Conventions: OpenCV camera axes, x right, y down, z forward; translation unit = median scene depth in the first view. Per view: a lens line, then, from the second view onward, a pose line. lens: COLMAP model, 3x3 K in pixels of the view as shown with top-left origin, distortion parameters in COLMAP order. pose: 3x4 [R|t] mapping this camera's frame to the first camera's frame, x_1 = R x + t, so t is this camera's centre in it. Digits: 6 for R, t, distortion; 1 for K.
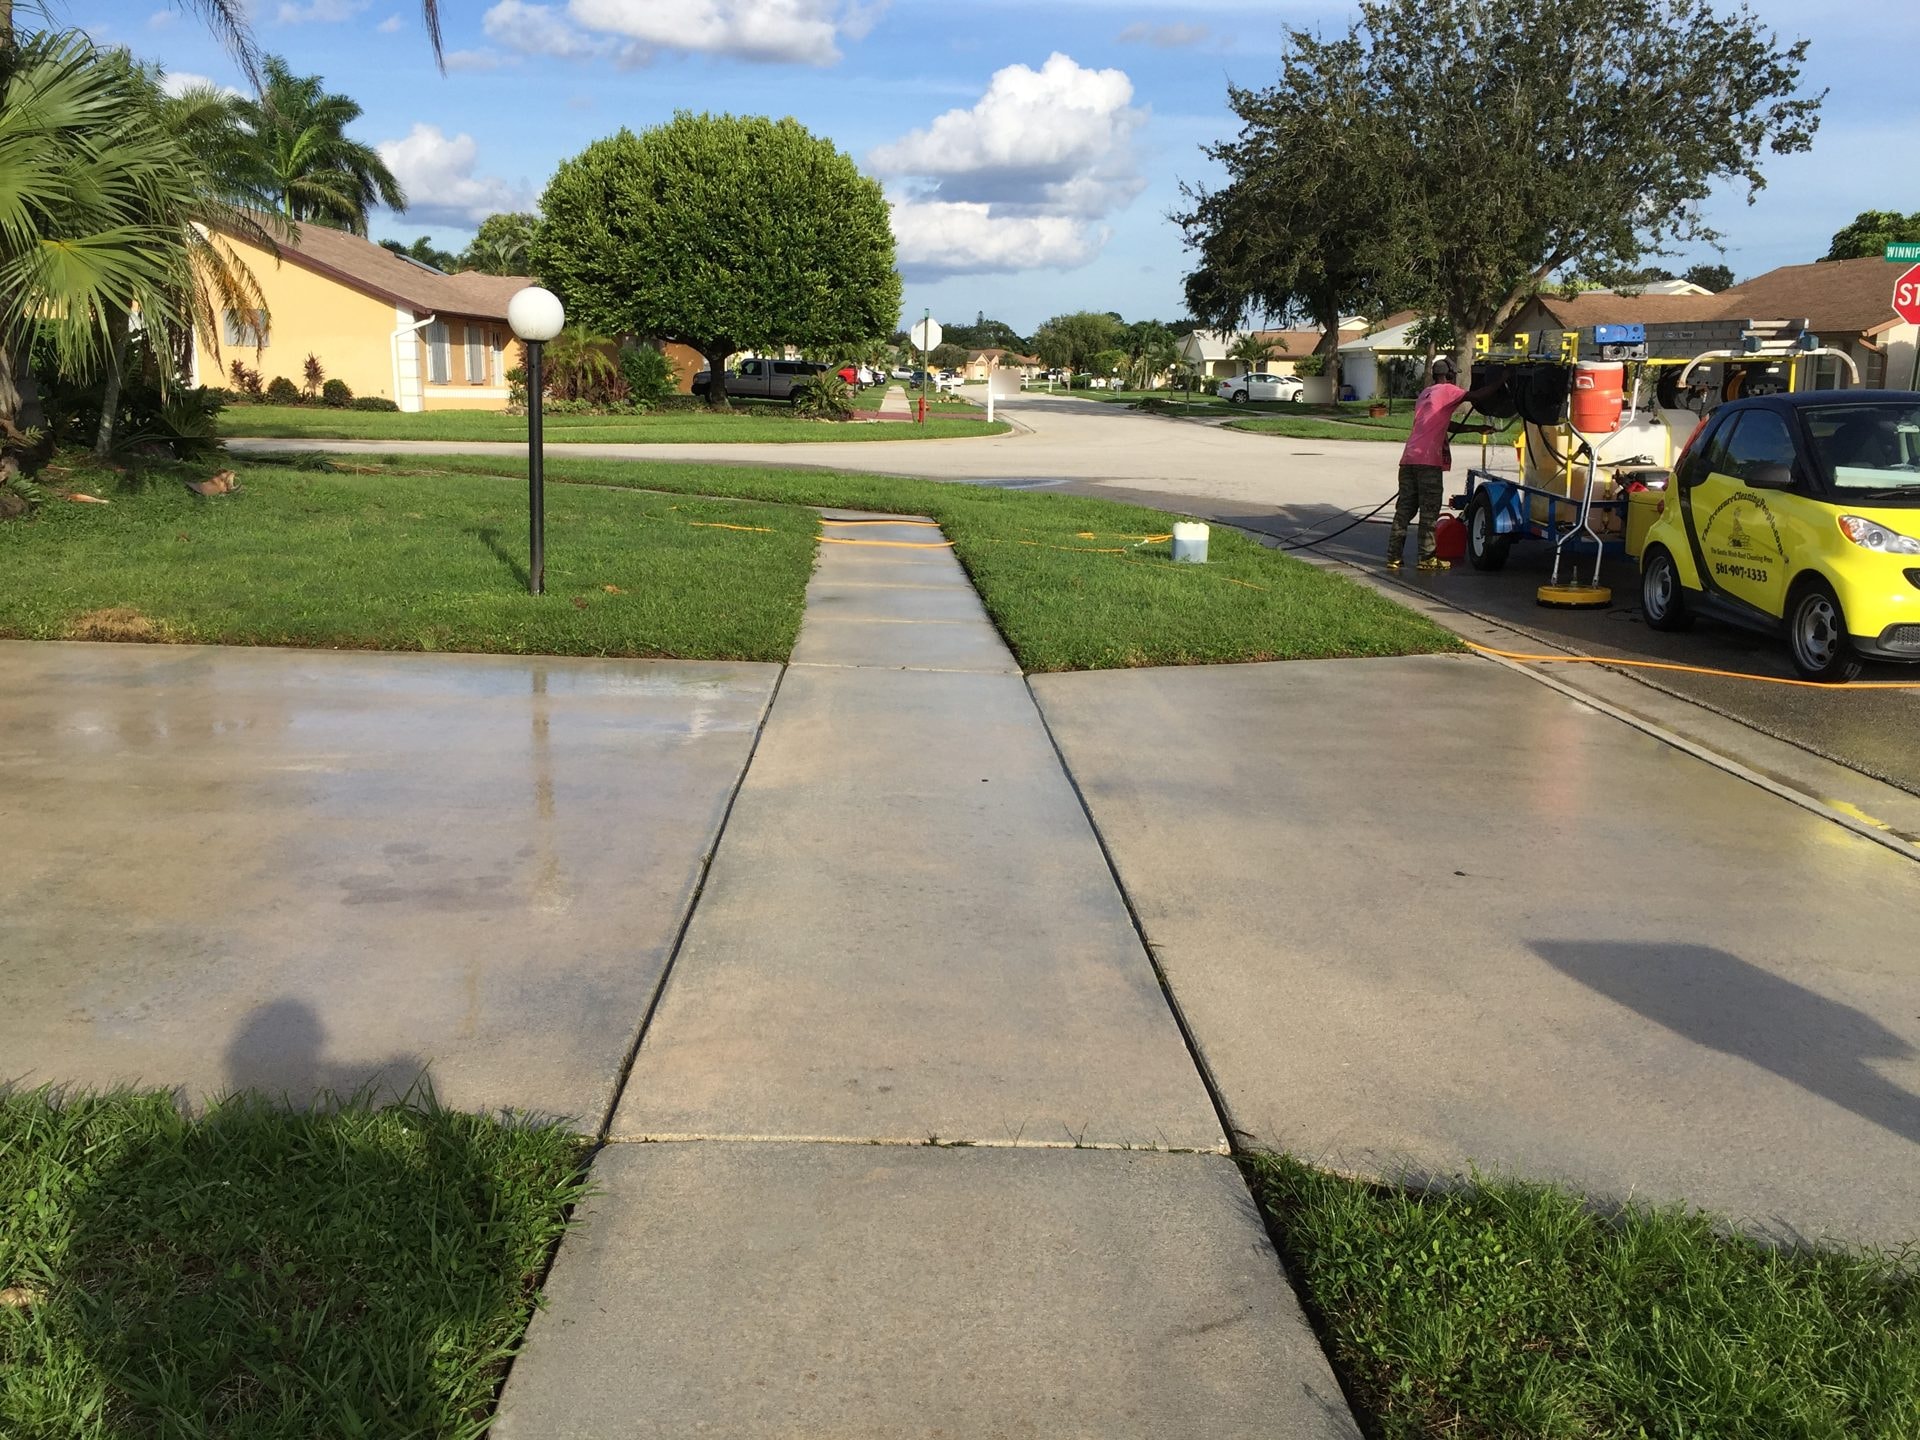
lens RADIAL K [[1656.2, 0, 963.3], [0, 1656.2, 833.0], [0, 0, 1]] dist [0.005283, -0.011626]
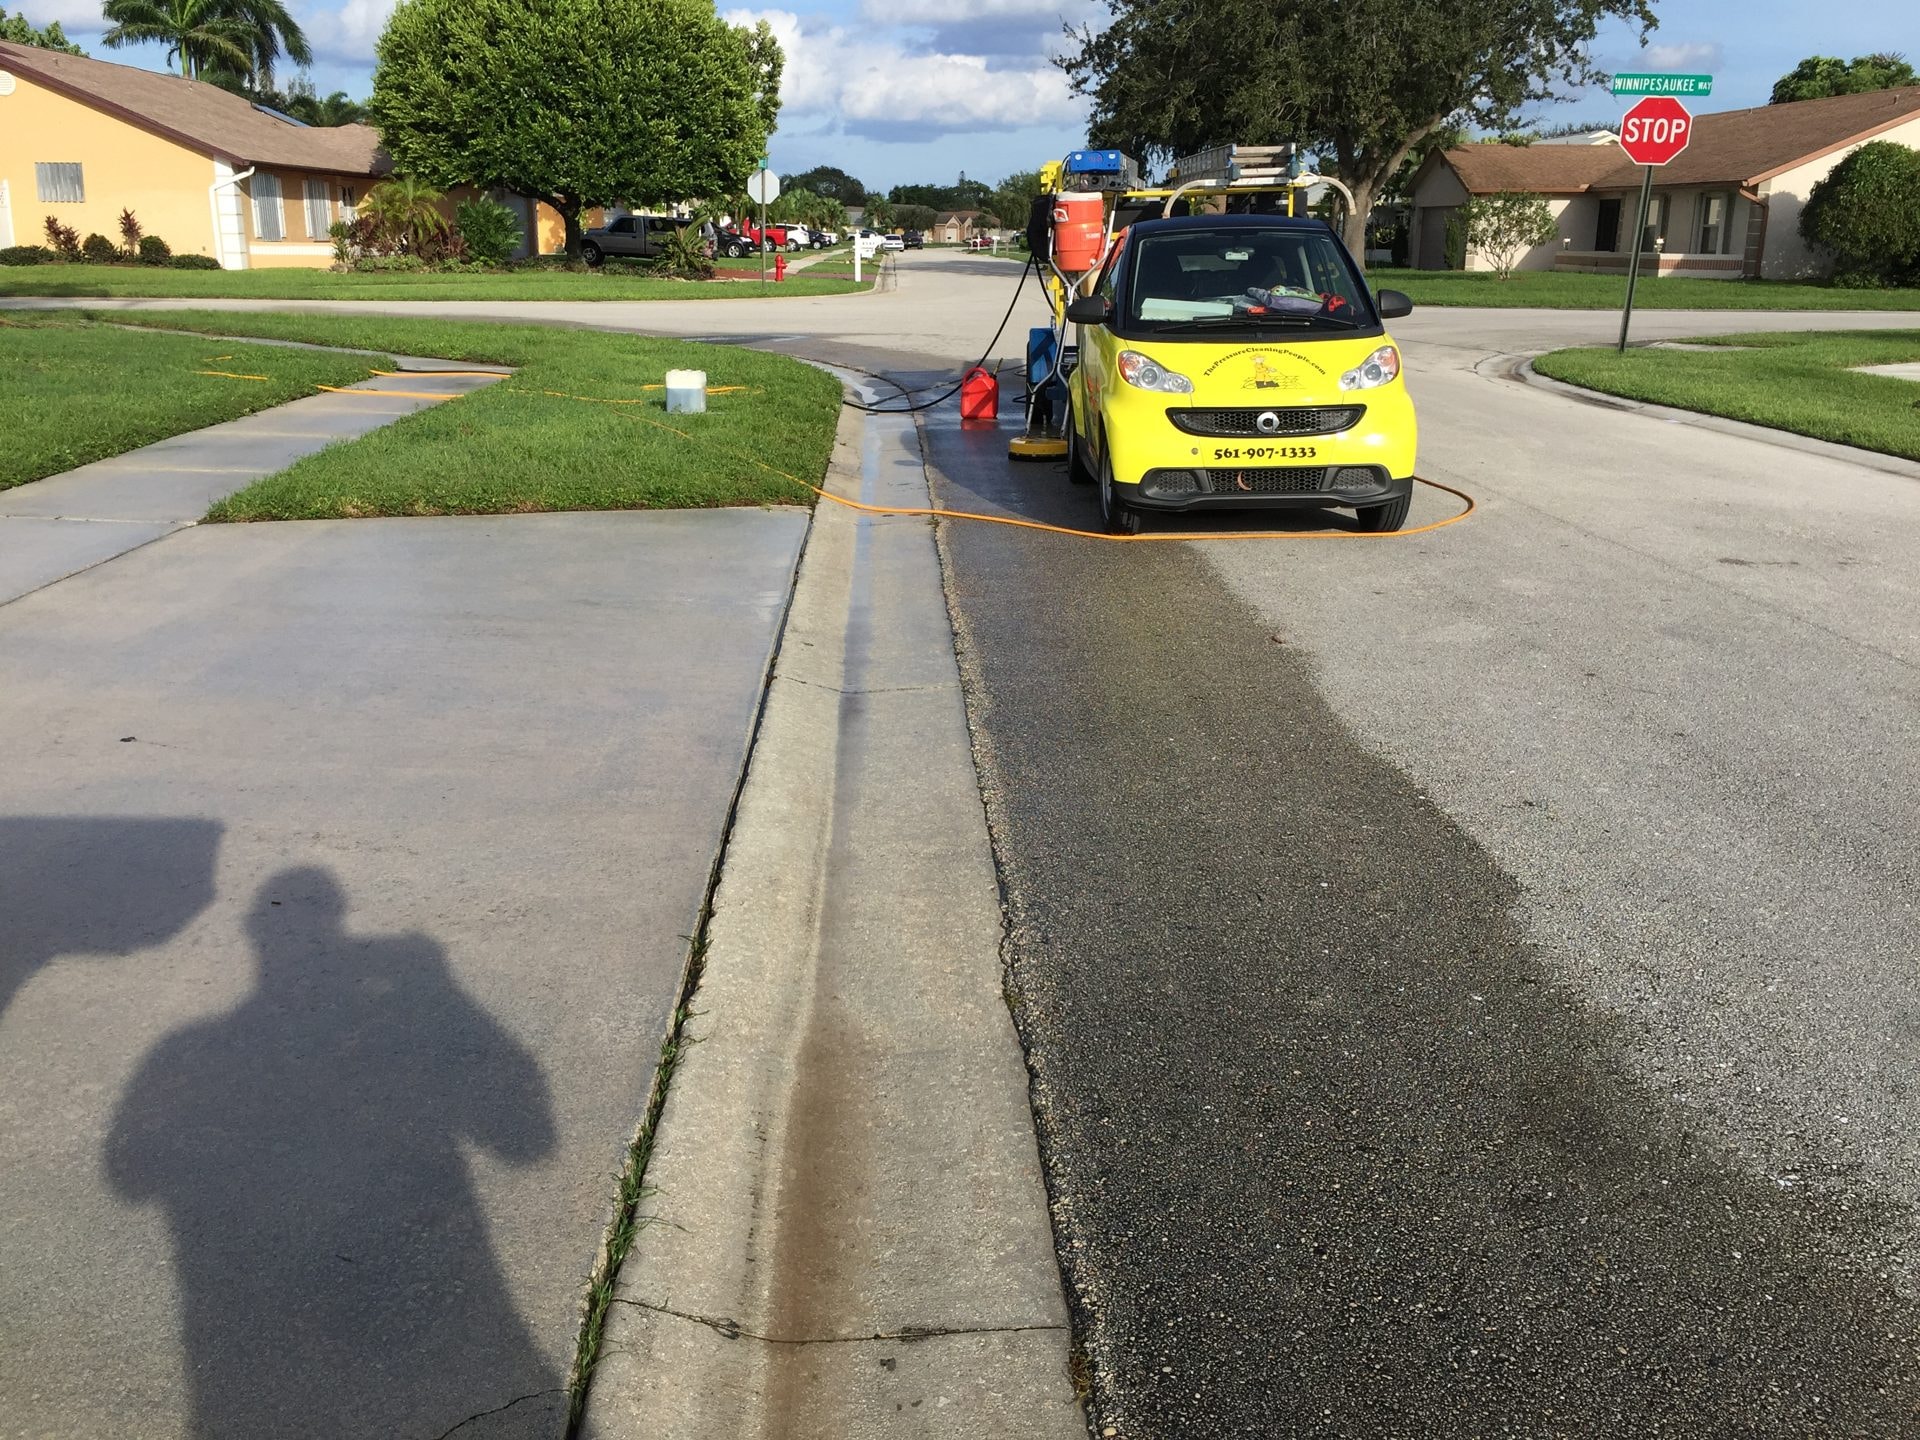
lens RADIAL K [[1561.4, 0, 1001.7], [0, 1561.4, 899.7], [0, 0, 1]] dist [0.049435, -0.066273]
pose [[0.999982, -0.005074, 0.003219, 0.108264], [0.004625, 0.991896, 0.126967, 0.000608], [-0.003837, -0.126950, 0.991902, 0.019004]]
